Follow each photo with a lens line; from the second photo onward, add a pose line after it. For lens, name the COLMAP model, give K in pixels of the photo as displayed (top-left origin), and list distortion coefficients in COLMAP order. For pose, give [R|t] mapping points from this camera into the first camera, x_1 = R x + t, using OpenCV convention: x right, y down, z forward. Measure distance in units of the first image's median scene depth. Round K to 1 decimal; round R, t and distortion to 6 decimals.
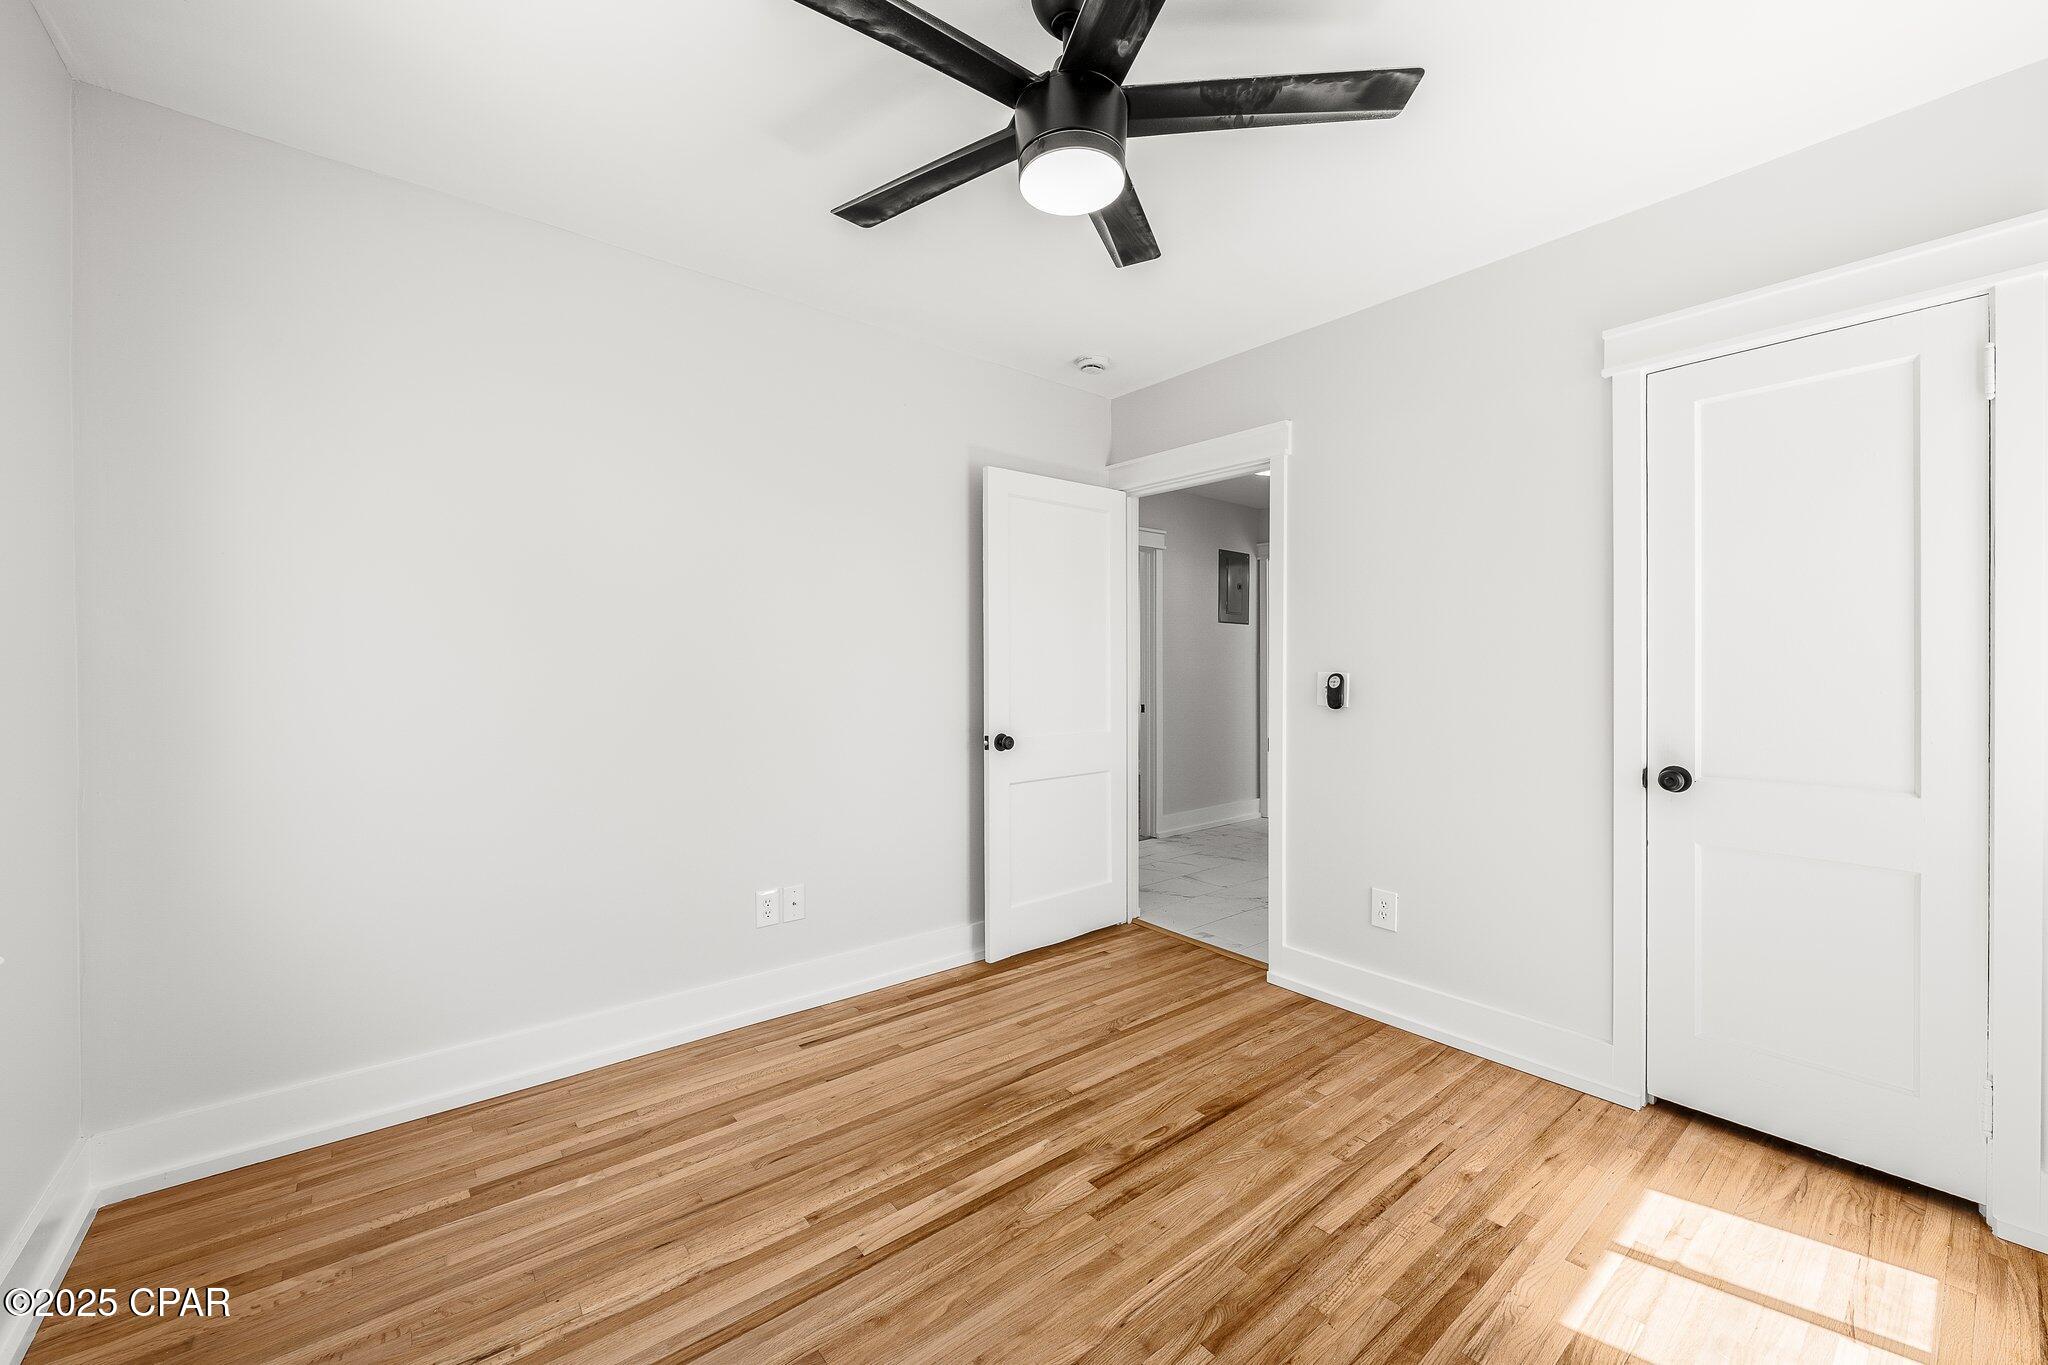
lens RADIAL K [[812.5, 0, 1011.8], [0, 812.5, 672.7], [0, 0, 1]] dist [-0.001406, -0.000217]
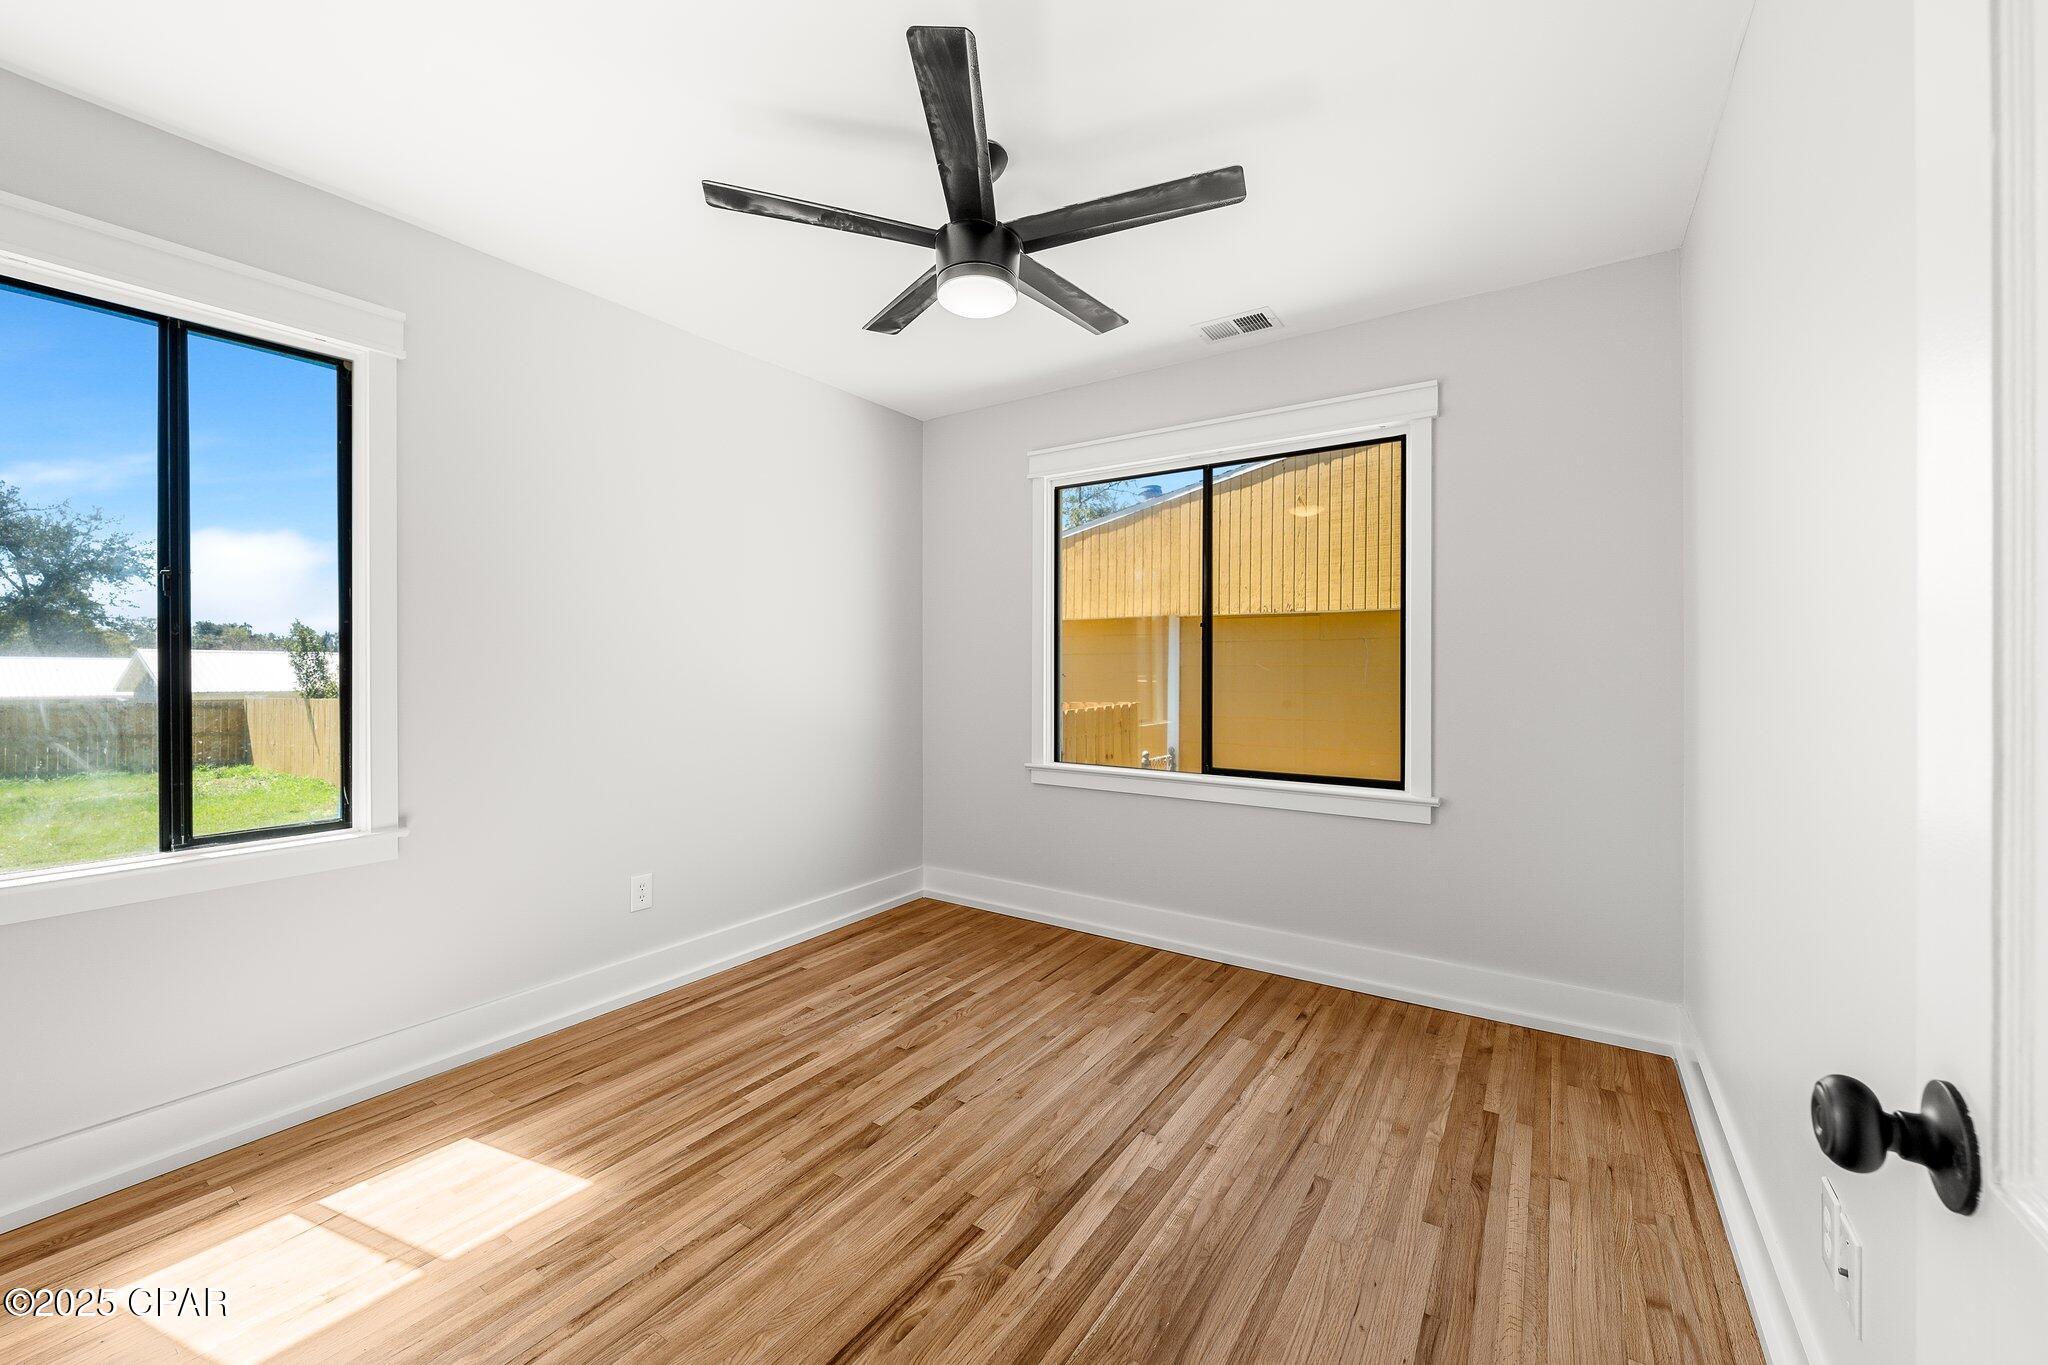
lens RADIAL K [[812.5, 0, 1011.8], [0, 812.5, 672.7], [0, 0, 1]] dist [-0.001406, -0.000217]
pose [[-0.957036, -0.002647, -0.289956, 0.341435], [-0.003848, 0.999986, 0.003570, 0.003568], [0.289943, 0.004532, -0.957033, 1.942152]]
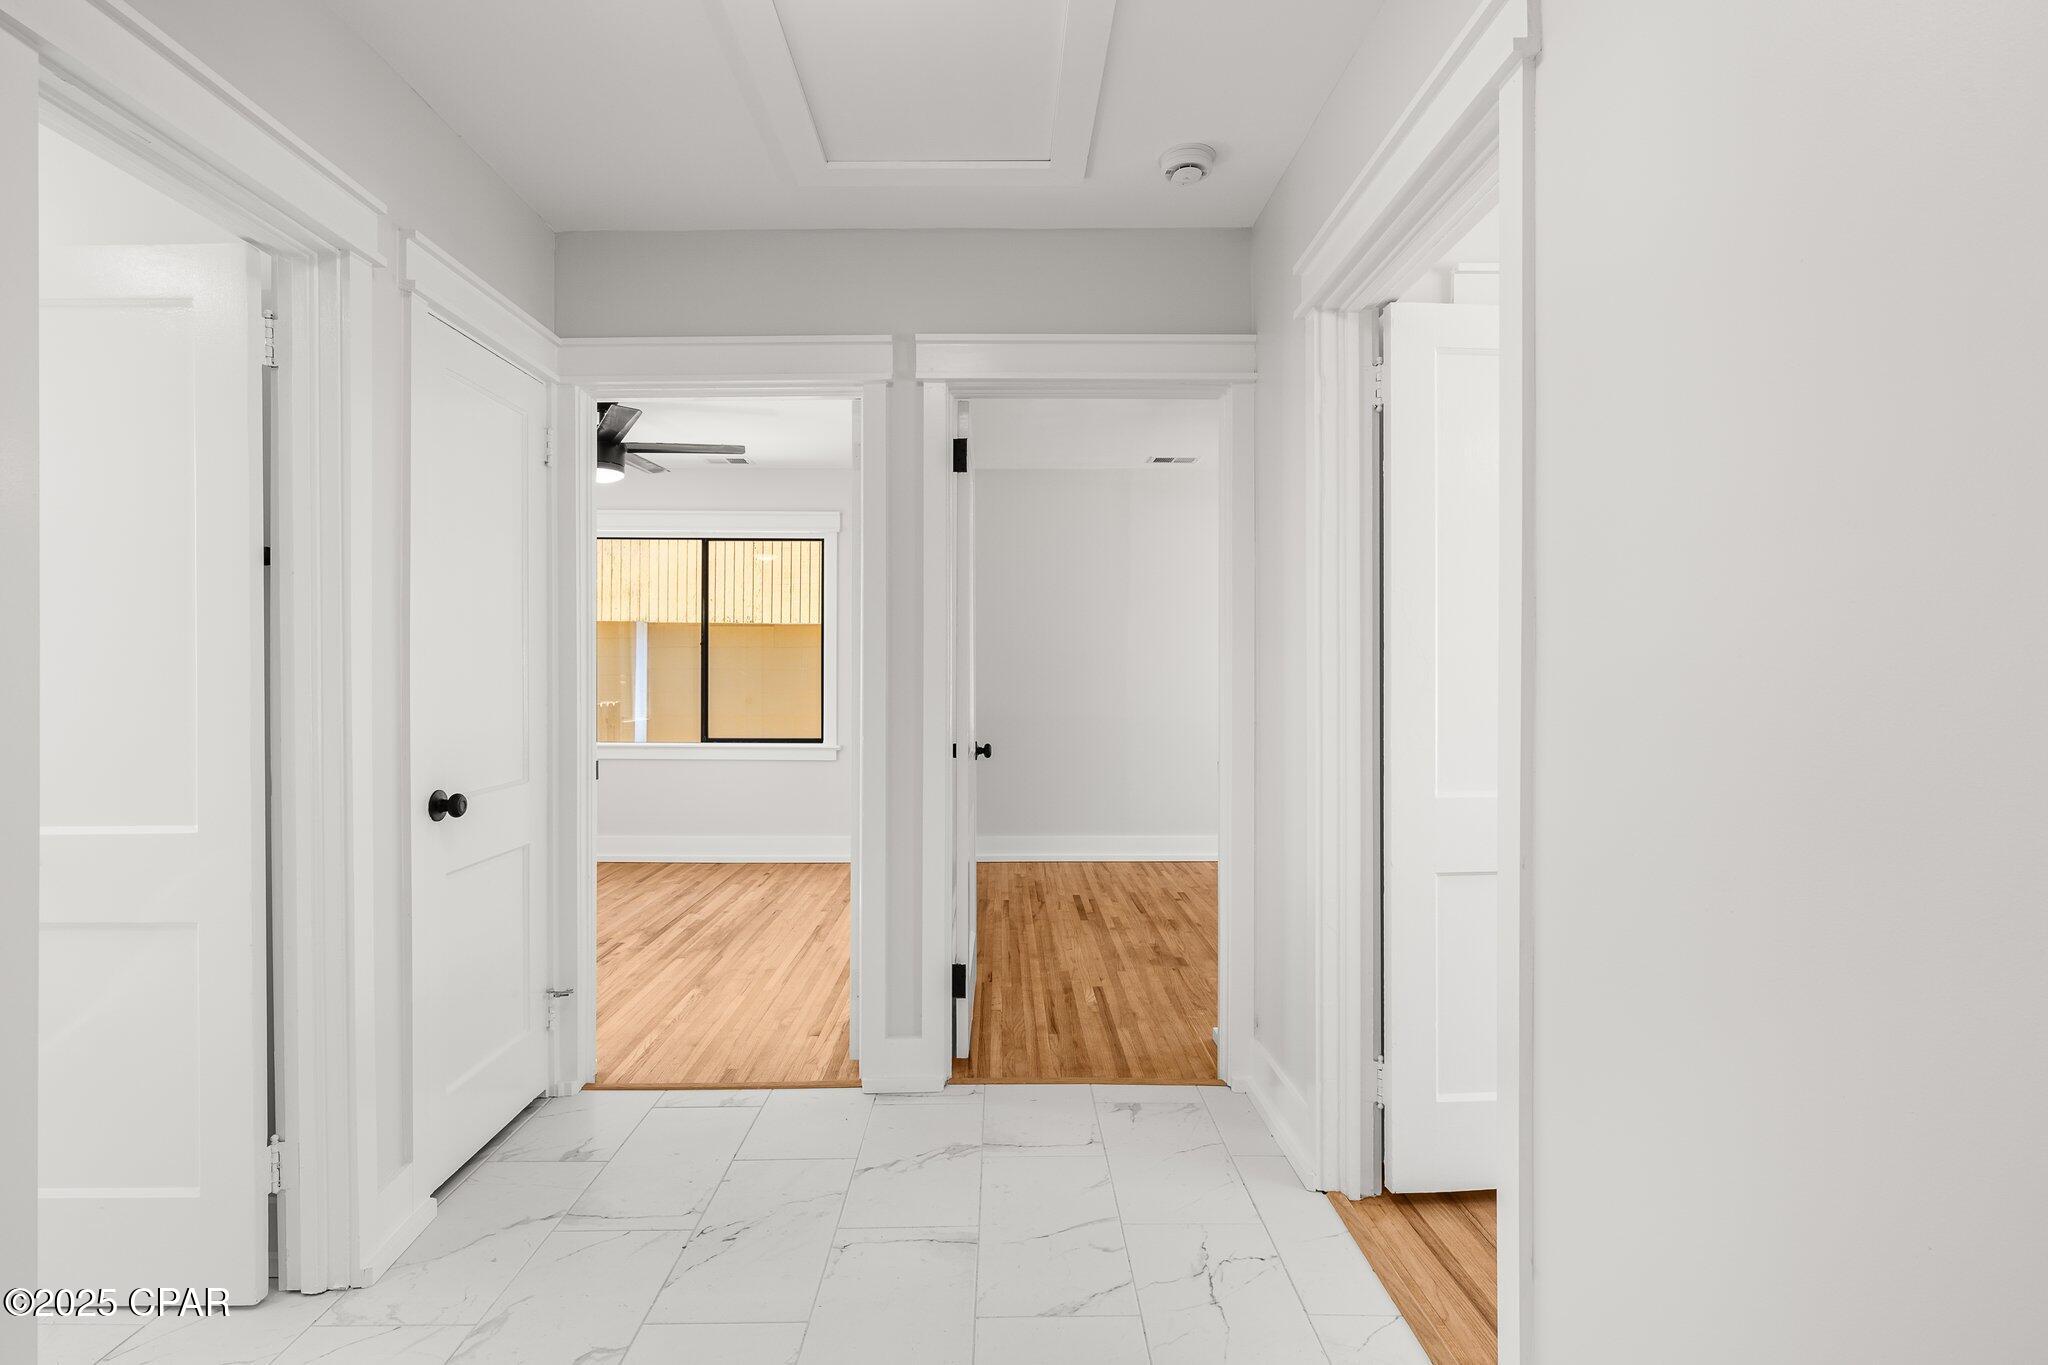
lens RADIAL K [[976.1, 0, 1020.1], [0, 976.1, 672.0], [0, 0, 1]] dist [0.000599, -0.000031]
pose [[-0.617339, -0.001634, -0.786695, 1.373928], [-0.002654, 0.999996, 0.000005, -0.008512], [0.786693, 0.002091, -0.617341, 3.259889]]
